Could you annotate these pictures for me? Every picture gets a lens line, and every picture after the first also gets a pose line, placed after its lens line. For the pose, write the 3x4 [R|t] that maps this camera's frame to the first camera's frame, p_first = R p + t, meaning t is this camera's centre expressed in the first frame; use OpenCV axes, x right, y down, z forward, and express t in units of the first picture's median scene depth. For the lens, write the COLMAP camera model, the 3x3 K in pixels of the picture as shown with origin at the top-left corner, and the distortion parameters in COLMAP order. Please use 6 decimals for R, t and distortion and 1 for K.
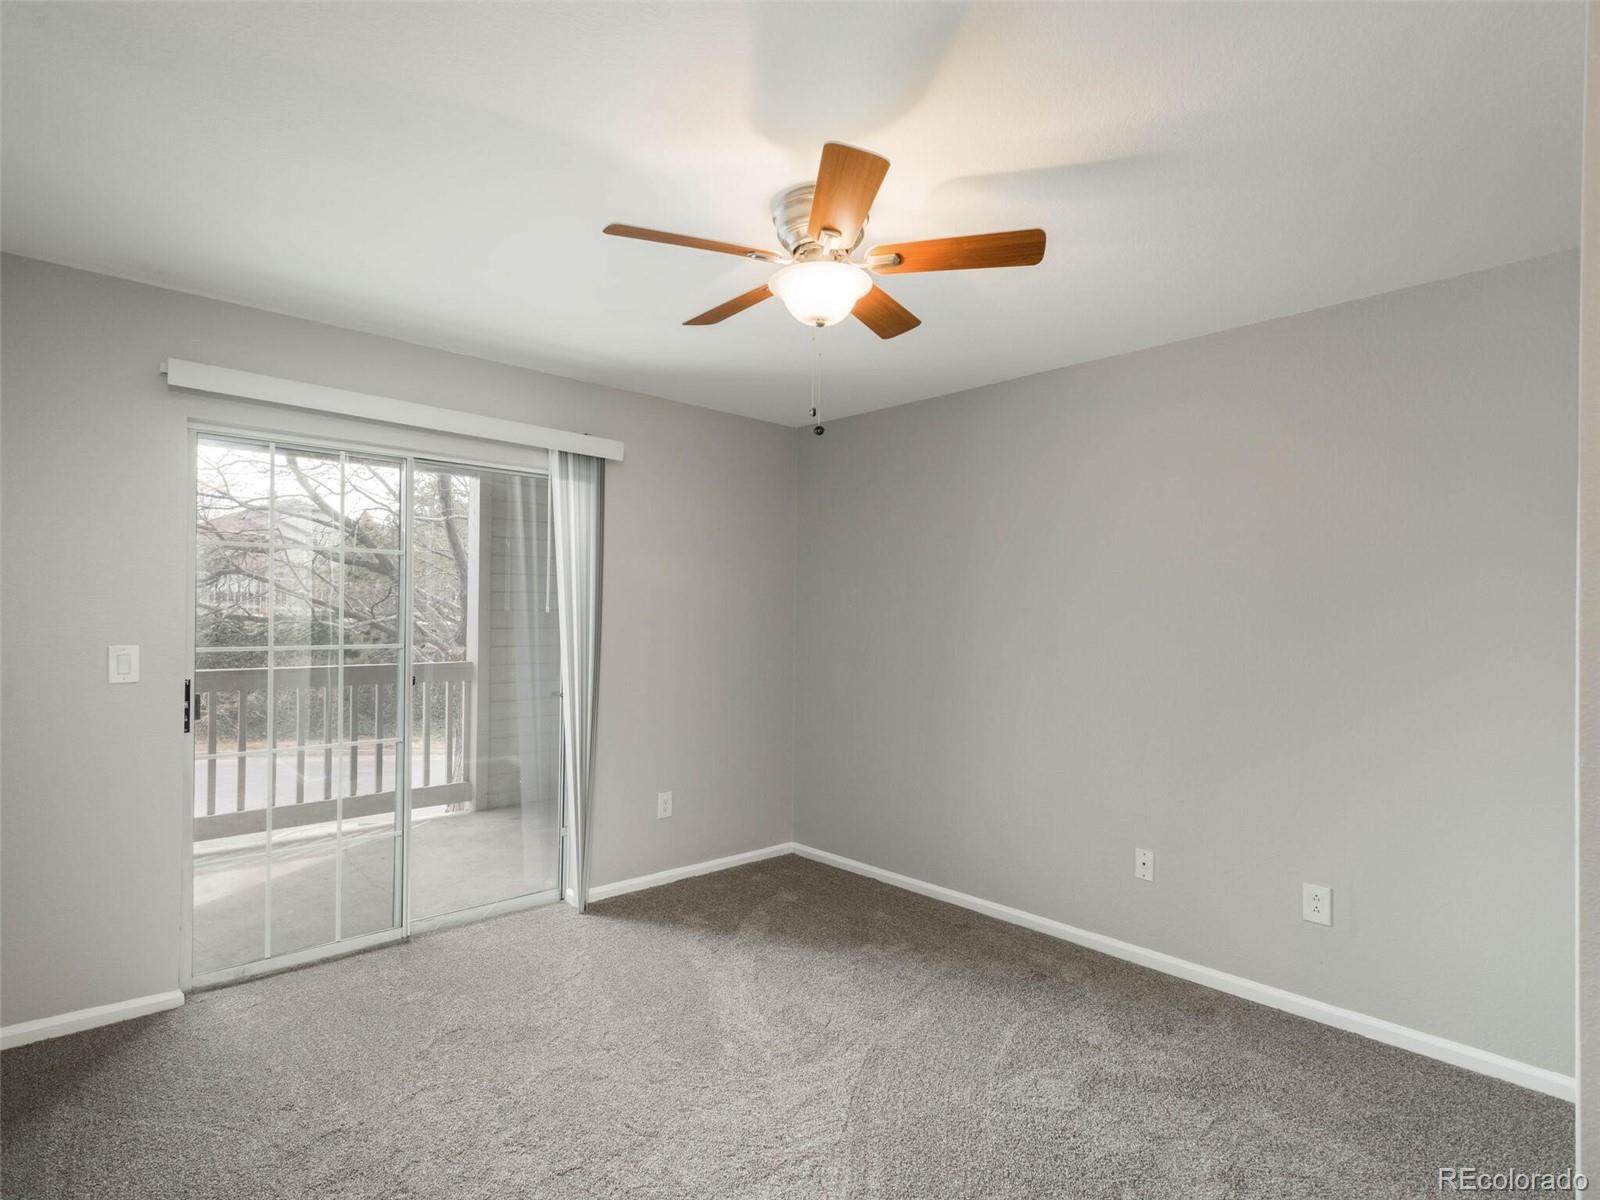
lens RADIAL K [[842.6, 0, 797.5], [0, 842.6, 606.6], [0, 0, 1]] dist [0.020274, -0.005438]
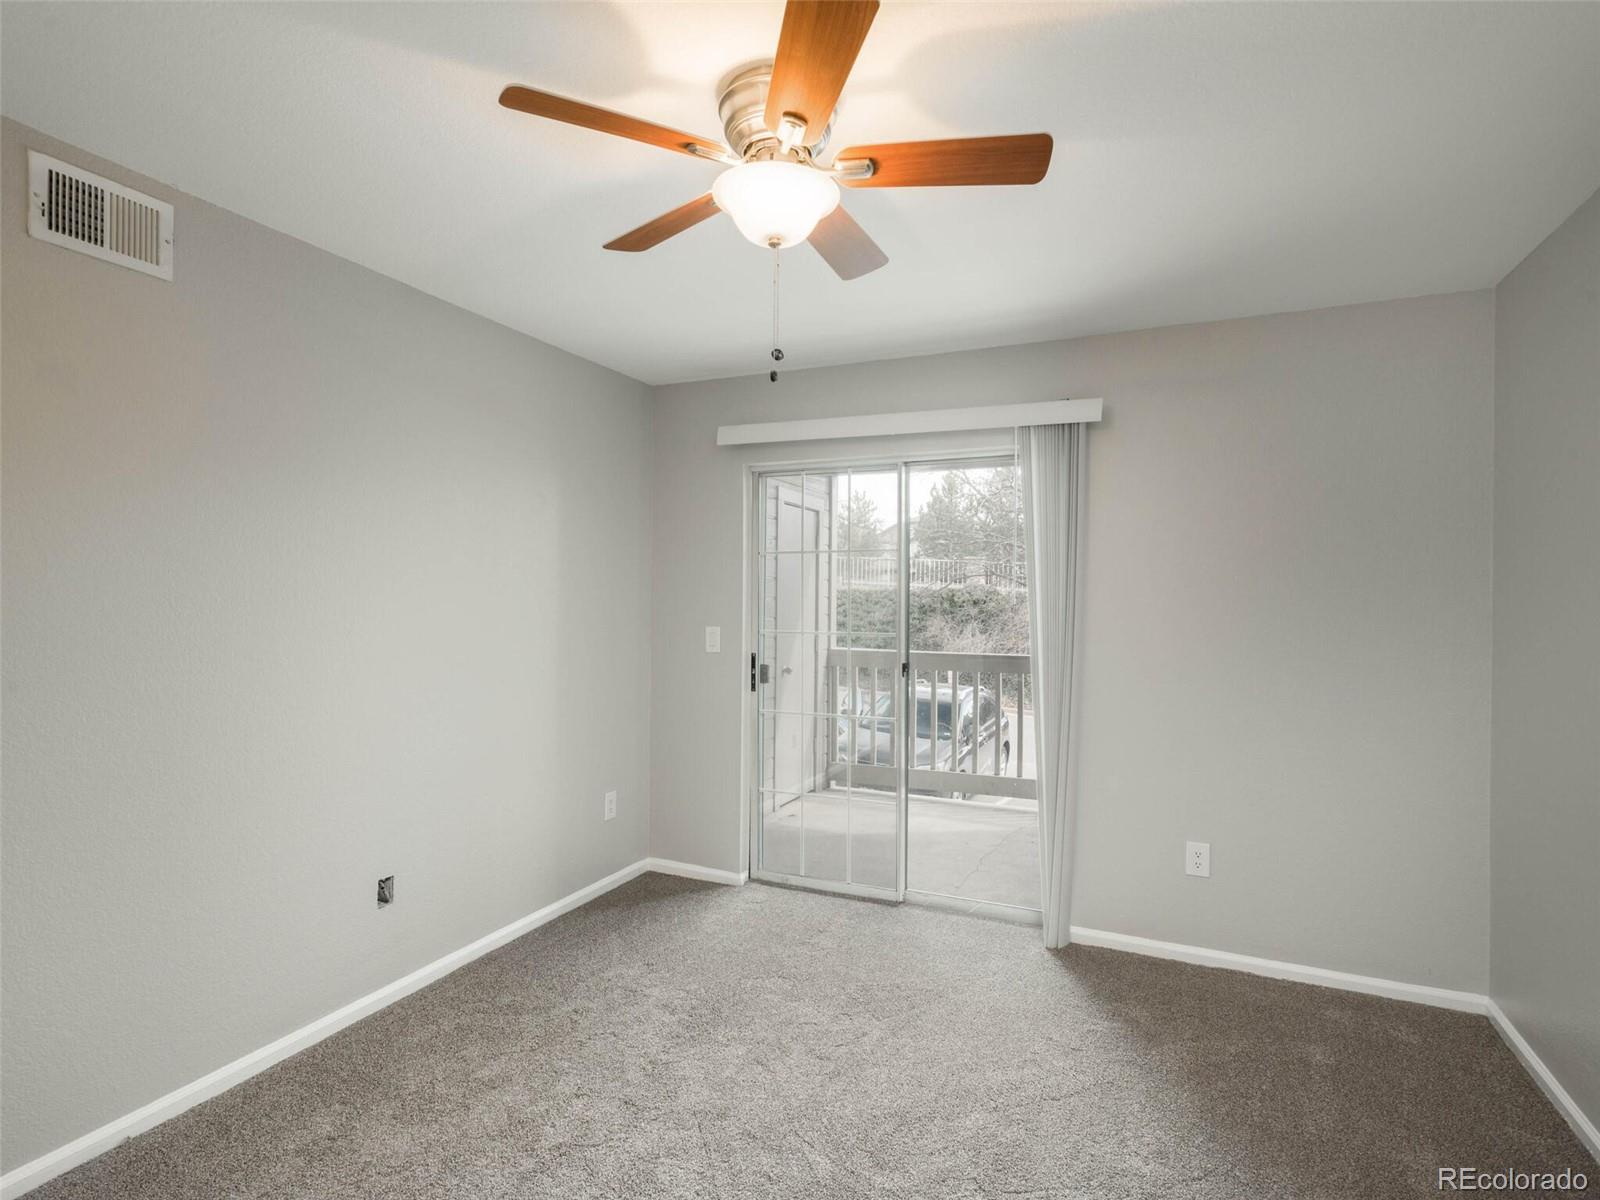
lens RADIAL K [[842.6, 0, 797.0], [0, 842.6, 599.1], [0, 0, 1]] dist [0.020274, -0.005438]
pose [[0.382510, -0.013180, -0.923857, 0.524049], [0.004873, 0.999913, -0.012248, 0.013131], [0.923938, 0.000183, 0.382541, 0.485197]]
